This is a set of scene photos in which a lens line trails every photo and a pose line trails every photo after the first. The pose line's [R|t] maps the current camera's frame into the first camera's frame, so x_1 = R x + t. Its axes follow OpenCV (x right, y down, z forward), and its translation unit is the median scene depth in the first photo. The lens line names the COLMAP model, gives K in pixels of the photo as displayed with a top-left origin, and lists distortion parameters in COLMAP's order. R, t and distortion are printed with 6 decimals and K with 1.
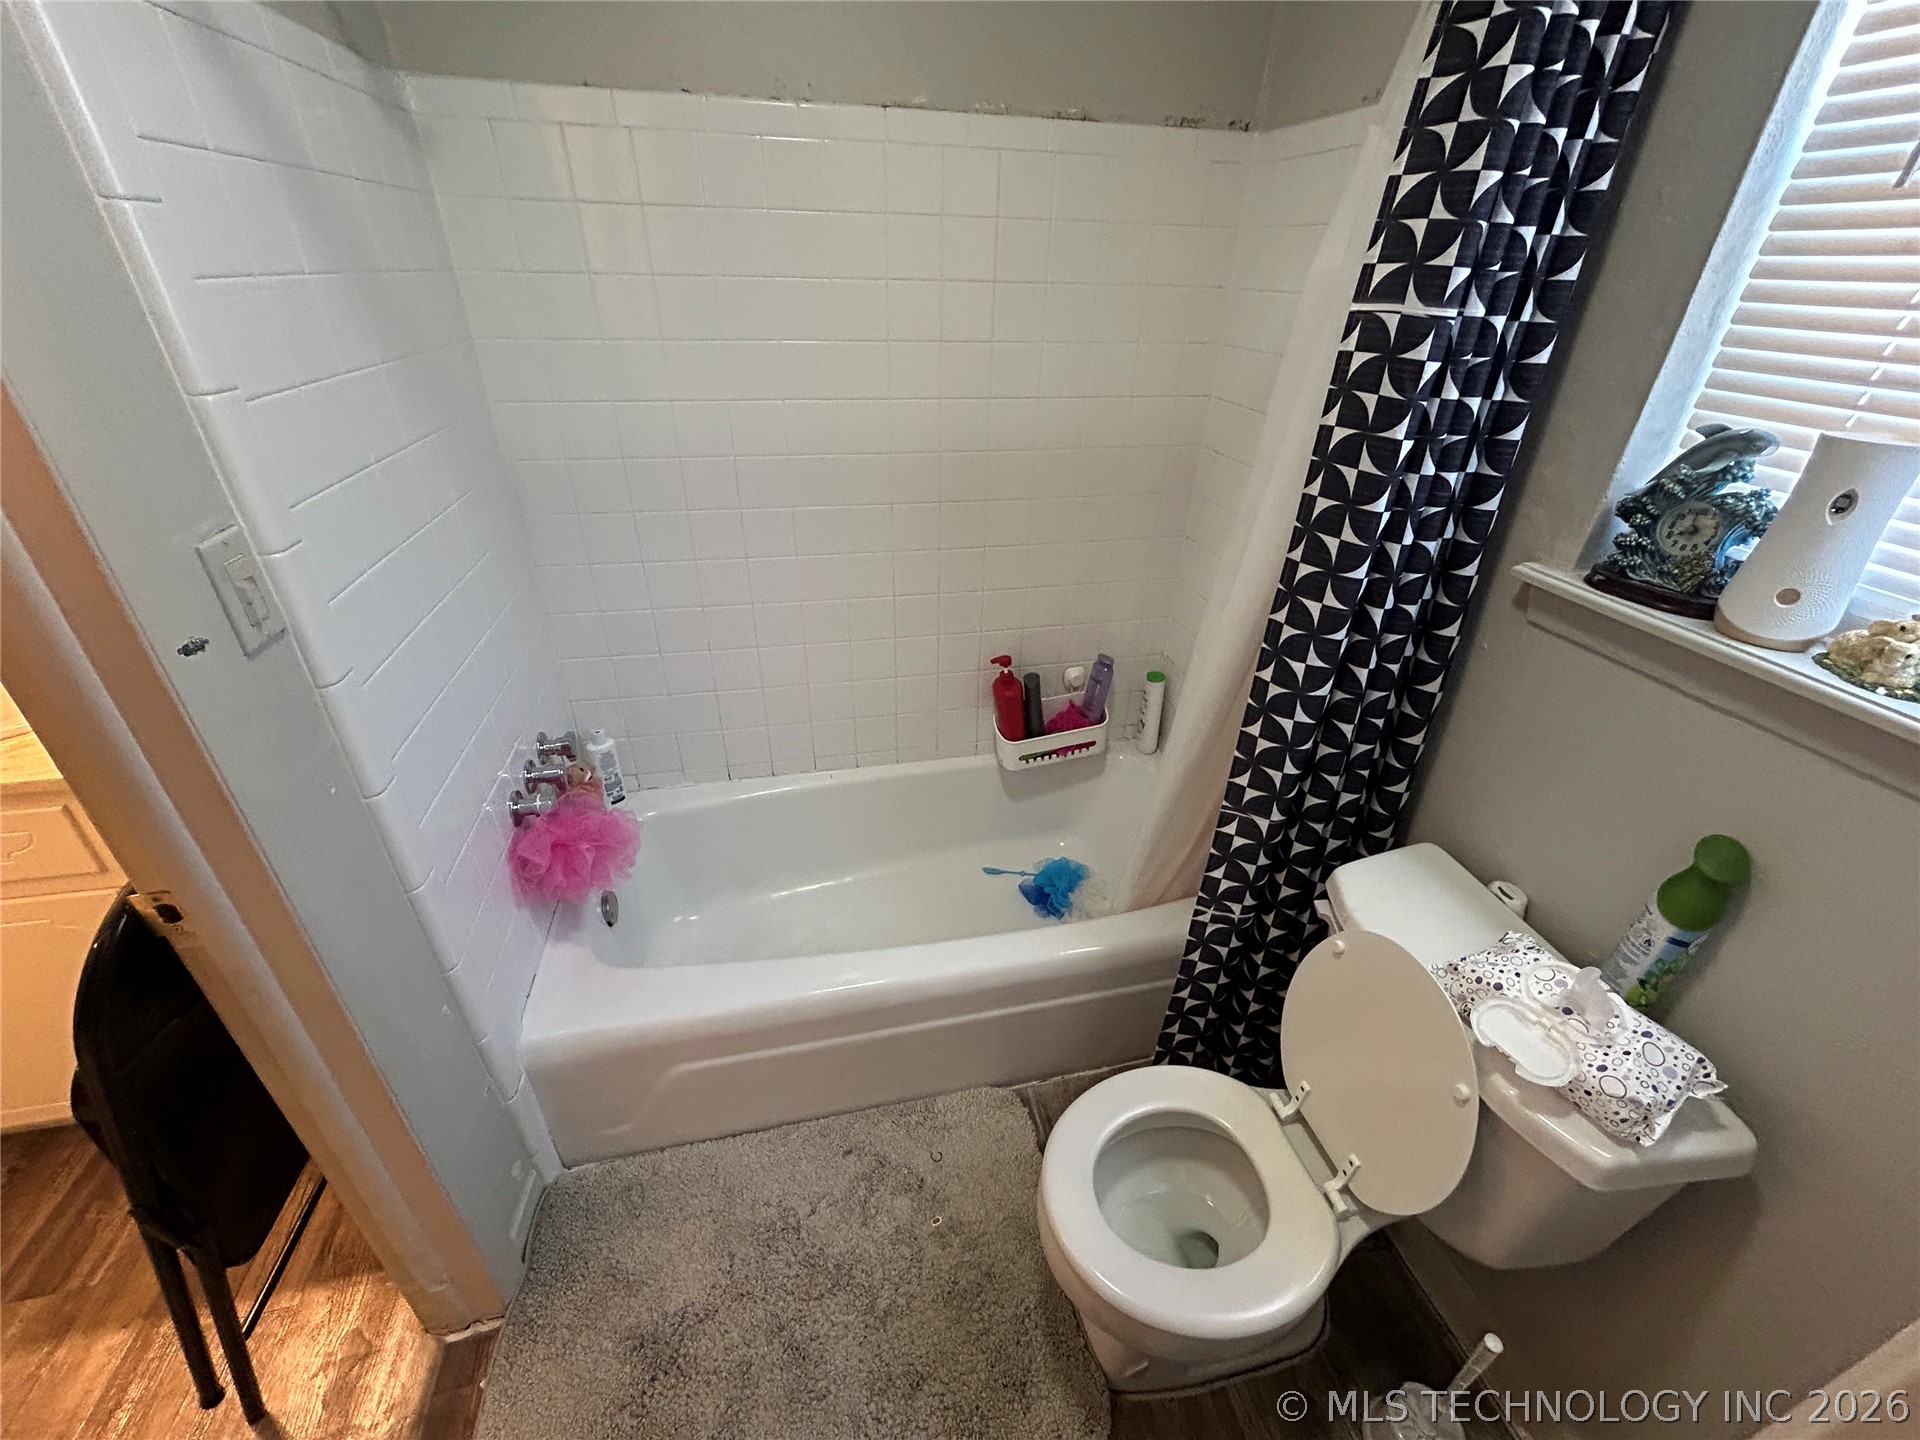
lens RADIAL K [[784.2, 0, 961.8], [0, 784.2, 714.6], [0, 0, 1]] dist [0.000867, 0.000184]
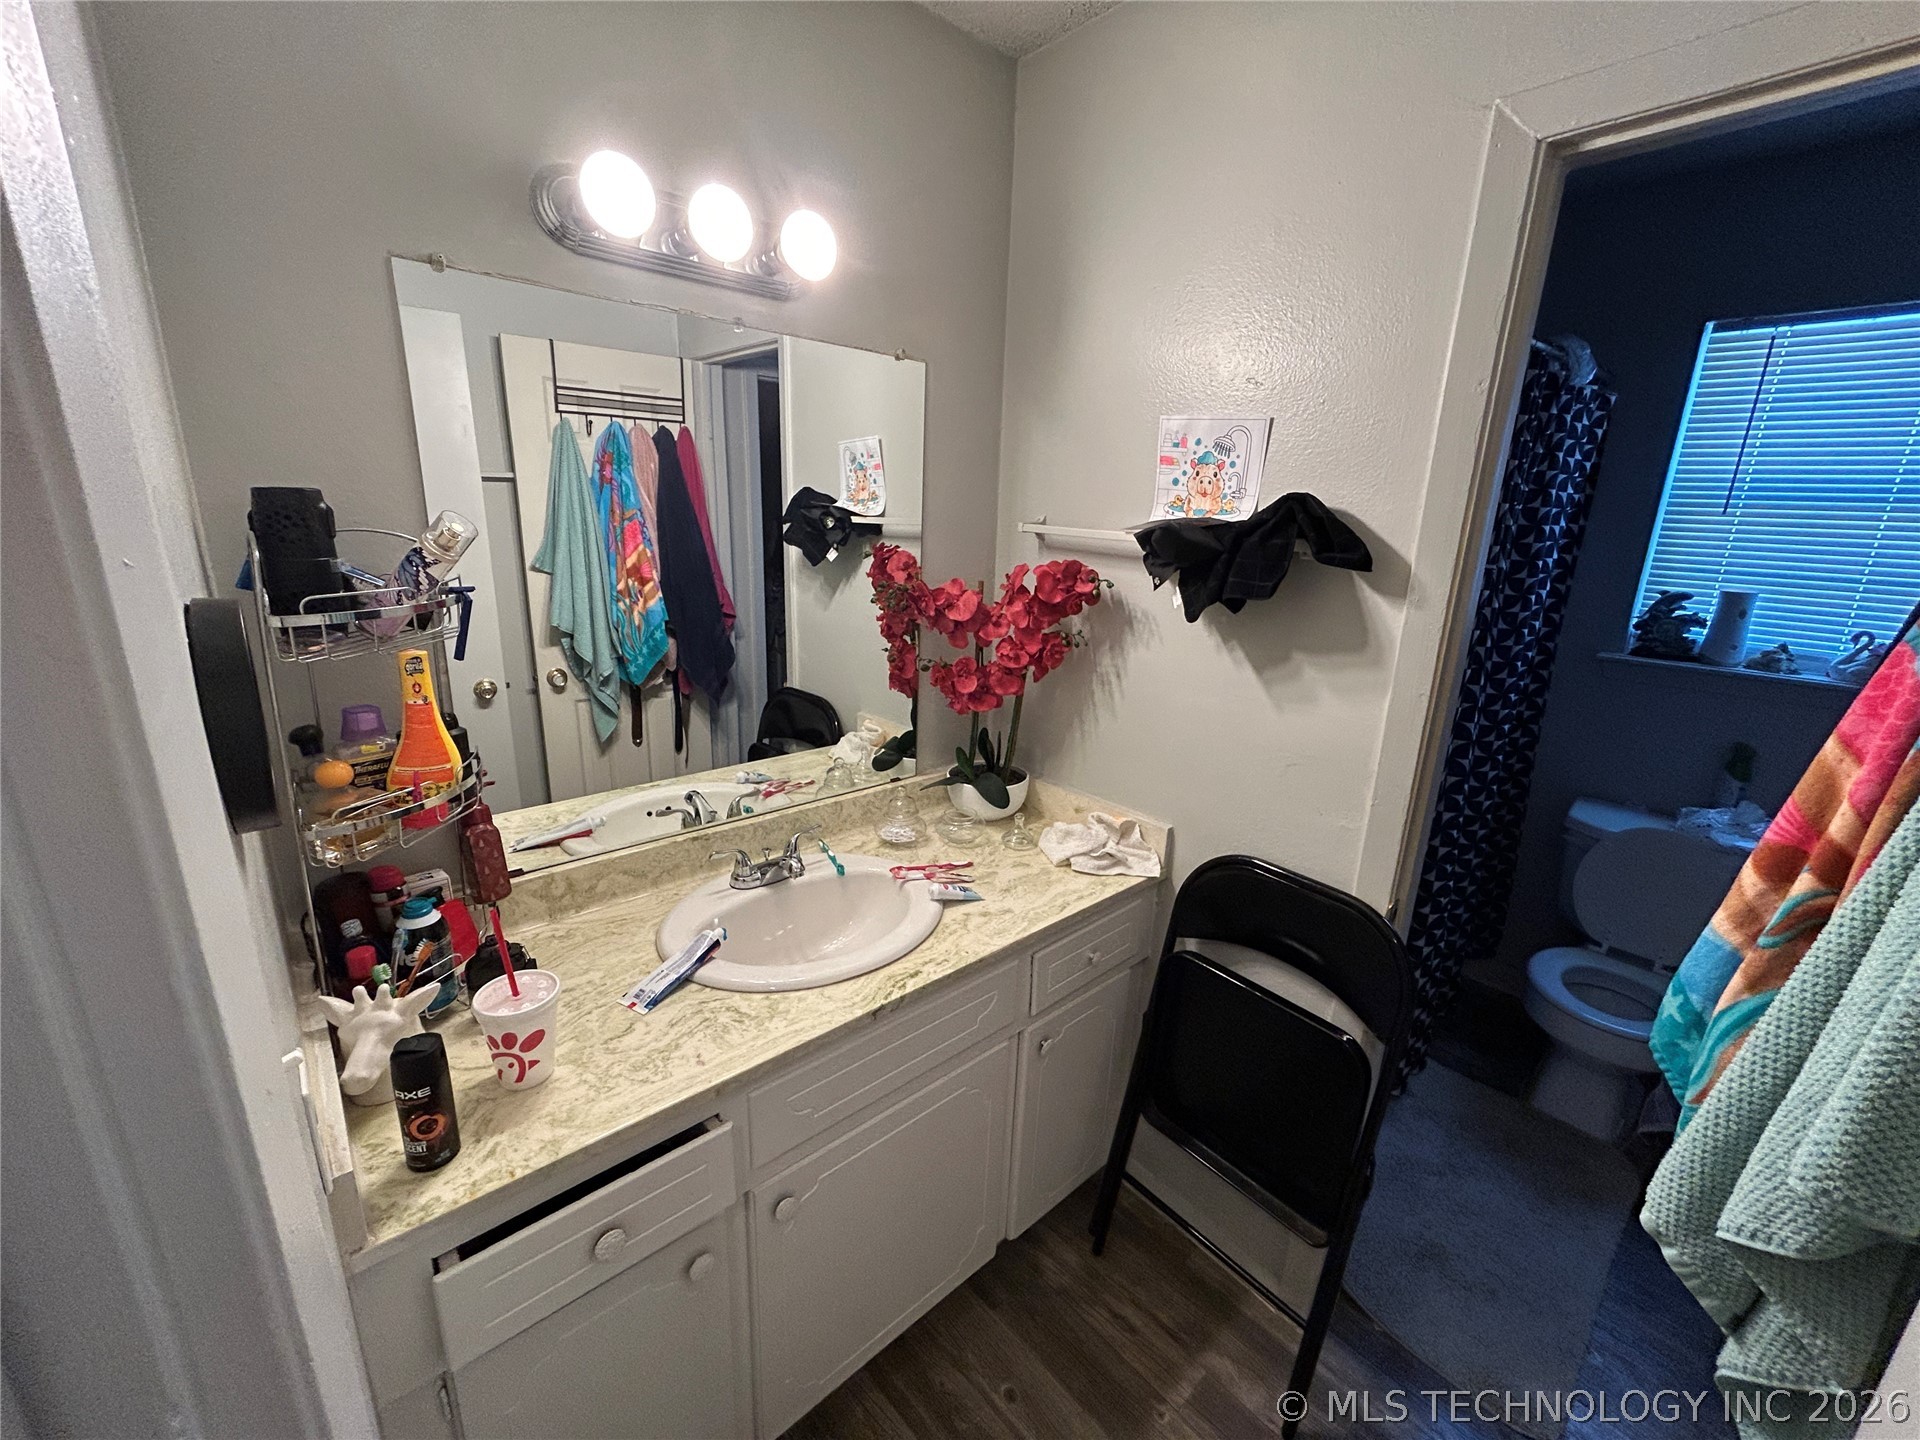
lens RADIAL K [[784.2, 0, 958.5], [0, 784.2, 720.5], [0, 0, 1]] dist [0.000867, 0.000184]
pose [[0.879675, -0.113731, 0.461775, -9.839151], [0.213976, 0.961802, -0.170738, -0.062049], [-0.424718, 0.249003, 0.870409, -0.654102]]
